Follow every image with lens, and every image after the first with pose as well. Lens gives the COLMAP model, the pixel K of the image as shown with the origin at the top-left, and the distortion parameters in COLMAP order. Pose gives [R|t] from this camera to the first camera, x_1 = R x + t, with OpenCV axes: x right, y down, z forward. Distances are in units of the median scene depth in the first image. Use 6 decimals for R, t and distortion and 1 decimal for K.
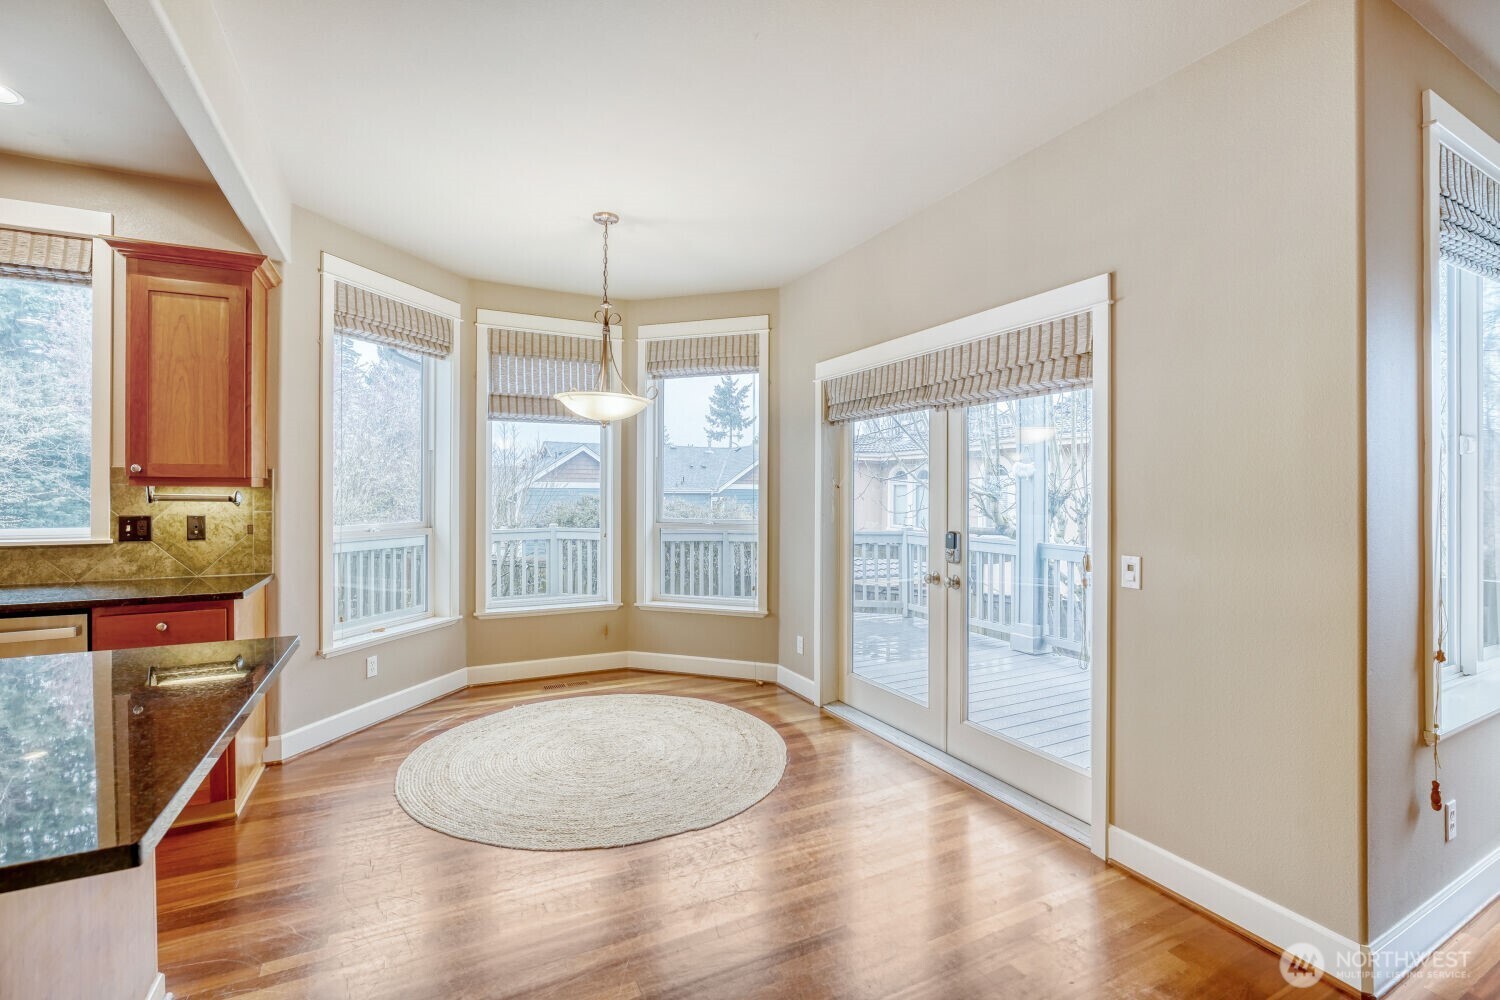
lens RADIAL K [[656.8, 0, 745.7], [0, 656.8, 495.7], [0, 0, 1]] dist [-0.017558, 0.000279]
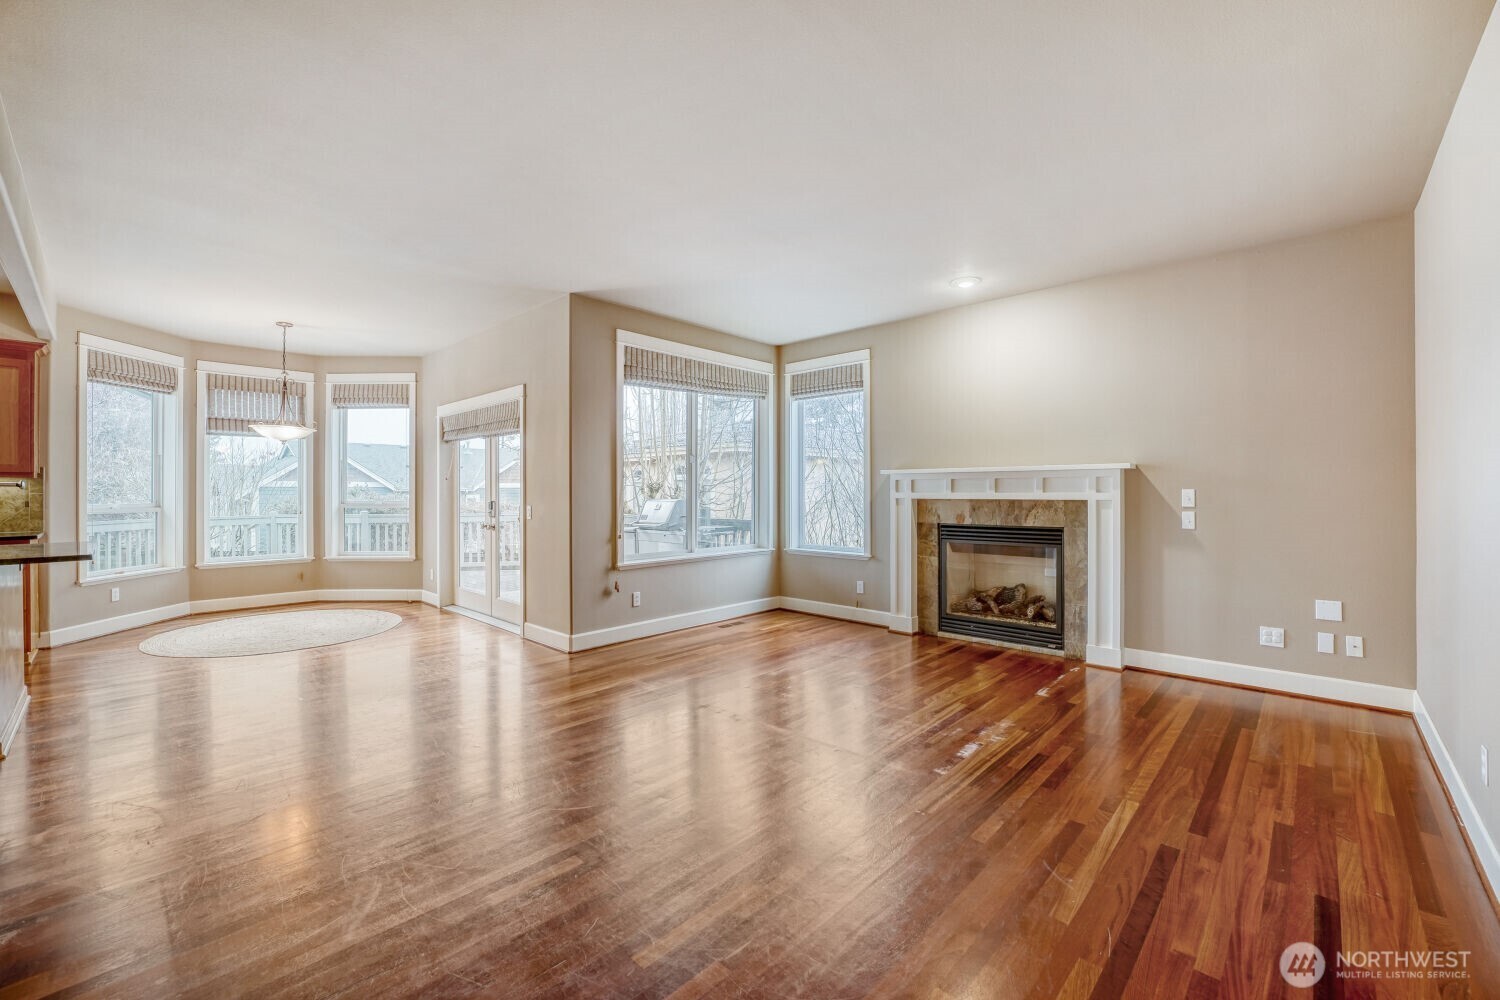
lens RADIAL K [[613.8, 0, 748.8], [0, 613.8, 488.7], [0, 0, 1]] dist [-0.034602, 0.005074]
pose [[0.940872, -0.006326, 0.338703, 0.407014], [0.009382, 0.999929, -0.007388, 0.037610], [-0.338632, 0.010129, 0.940864, -0.926018]]
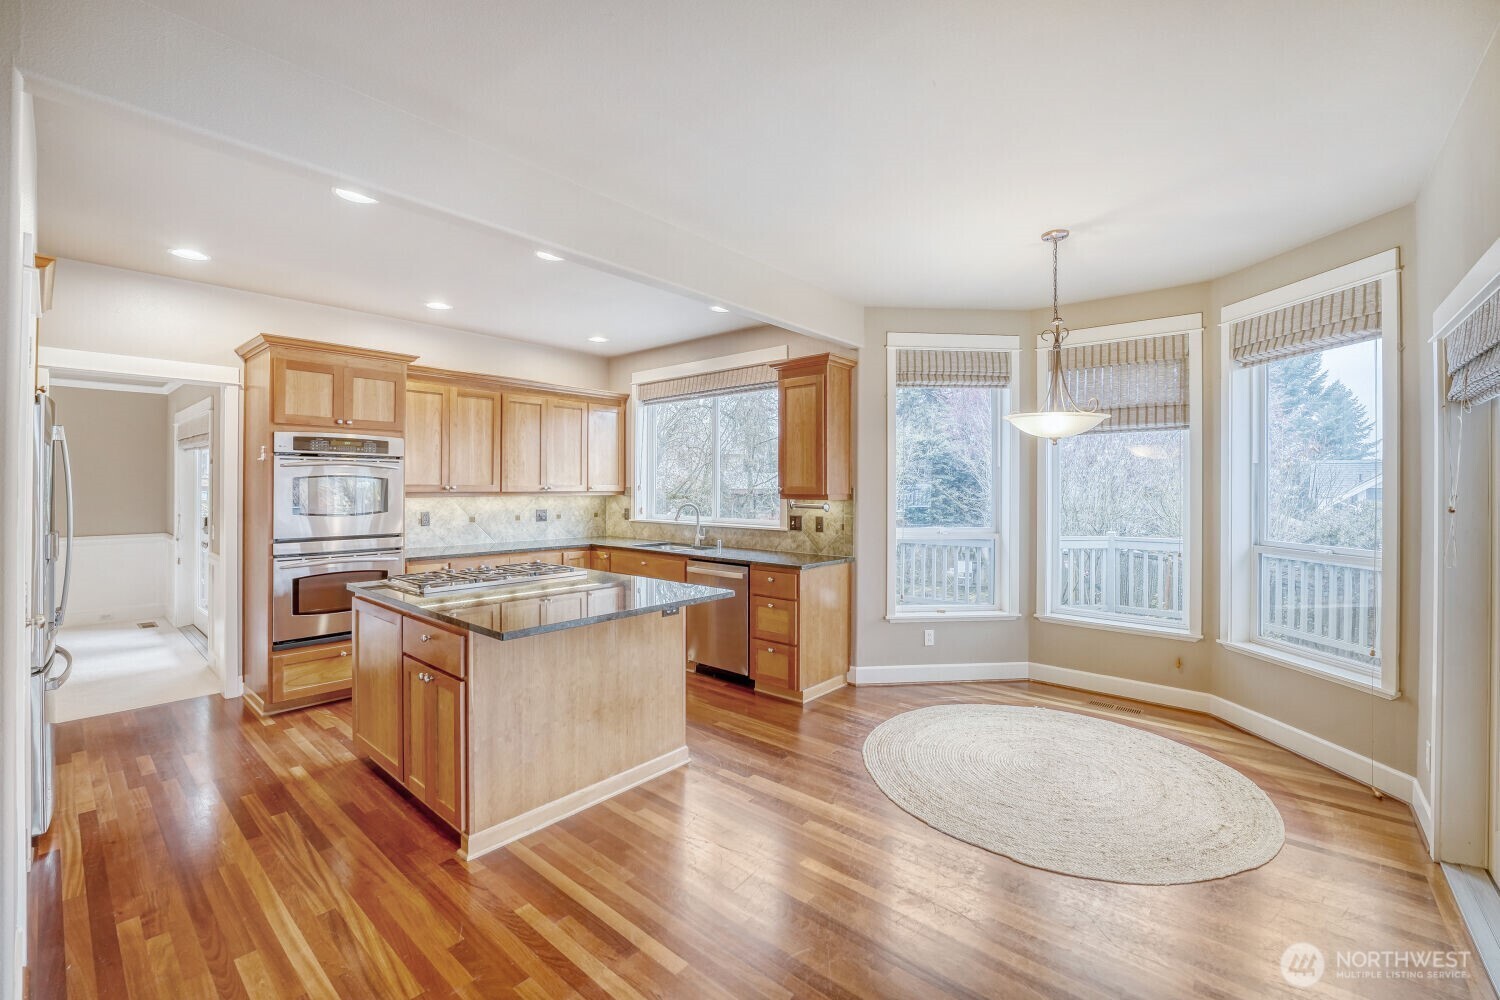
lens RADIAL K [[630.1, 0, 745.6], [0, 630.1, 484.1], [0, 0, 1]] dist [-0.025557, 0.000962]
pose [[0.375588, -0.005484, -0.926770, 0.492417], [-0.009059, 0.999913, -0.009588, -0.030888], [0.926742, 0.011996, 0.375506, 0.208998]]
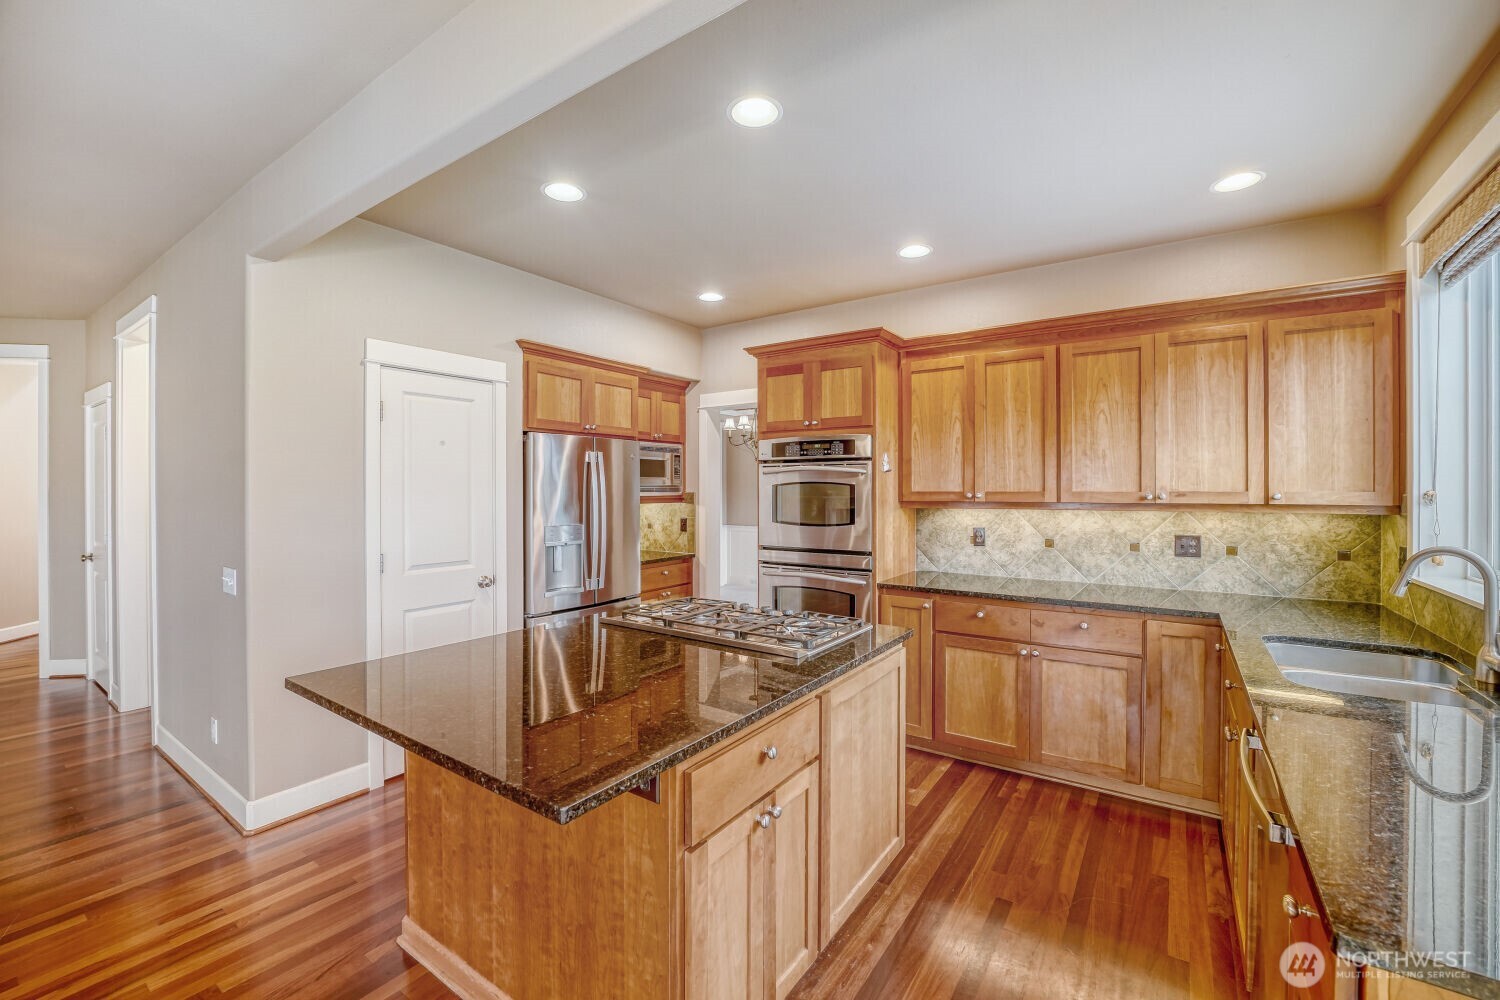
lens RADIAL K [[613.8, 0, 748.8], [0, 613.8, 488.7], [0, 0, 1]] dist [-0.034602, 0.005074]
pose [[-0.881684, -0.004247, -0.471821, -0.317207], [-0.006548, 0.999973, 0.003236, -0.042698], [0.471795, 0.005942, -0.881688, 0.845372]]
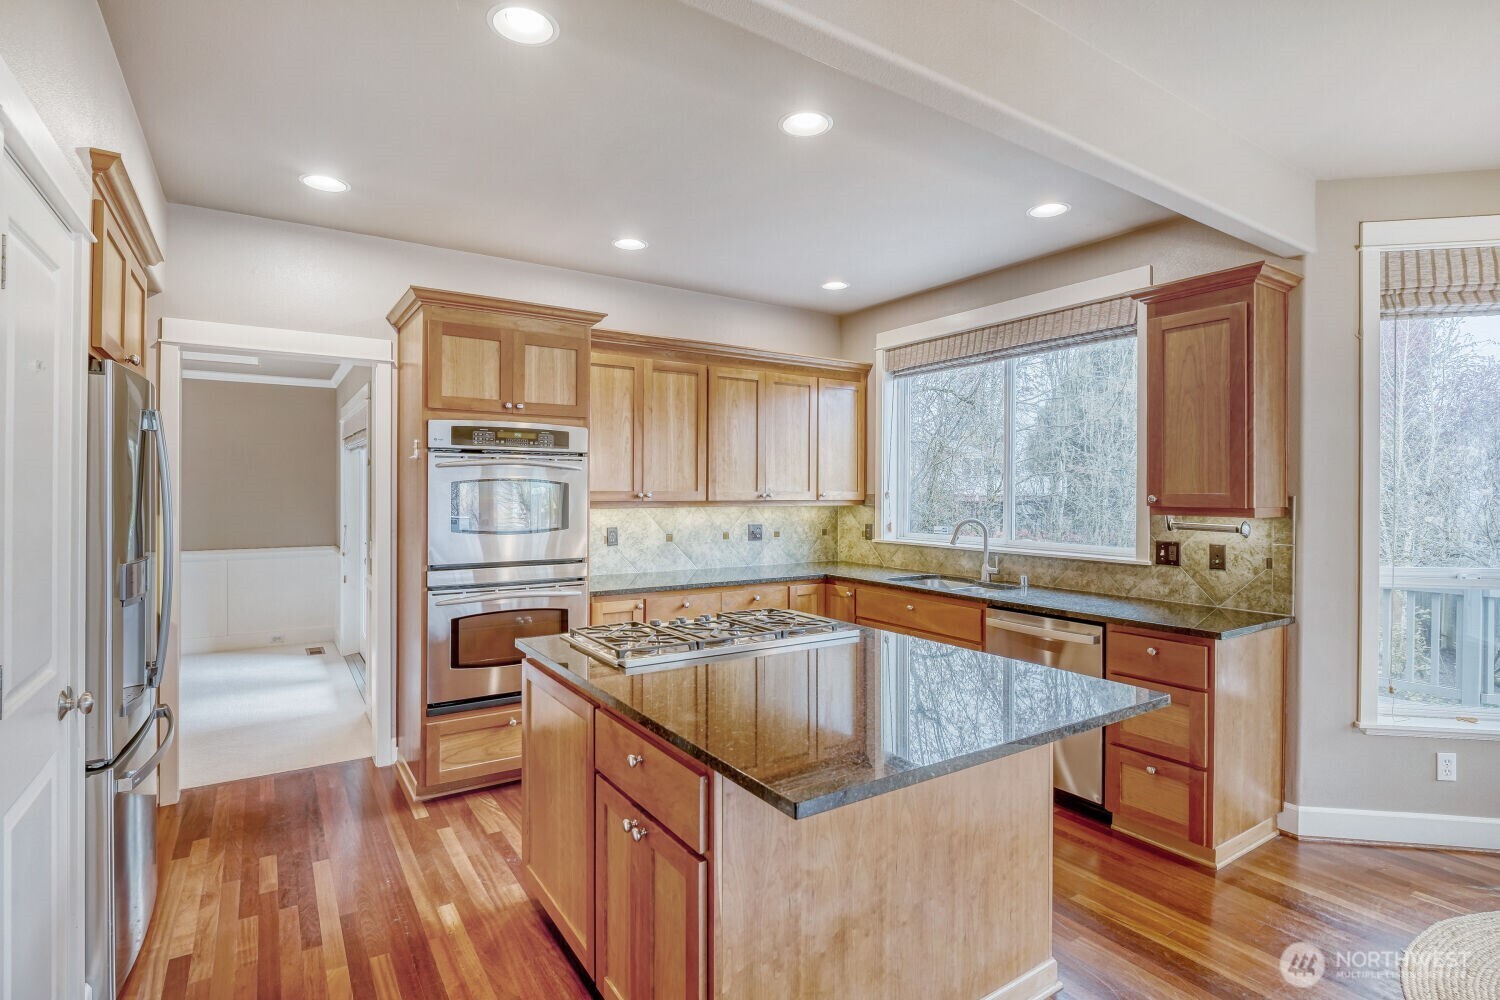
lens RADIAL K [[736.7, 0, 748.3], [0, 736.7, 491.6], [0, 0, 1]] dist [-0.012278, 0.000812]
pose [[0.112501, -0.002470, -0.993649, 0.153350], [-0.010572, 0.999937, -0.003683, -0.033772], [0.993595, 0.010919, 0.112468, 0.154448]]
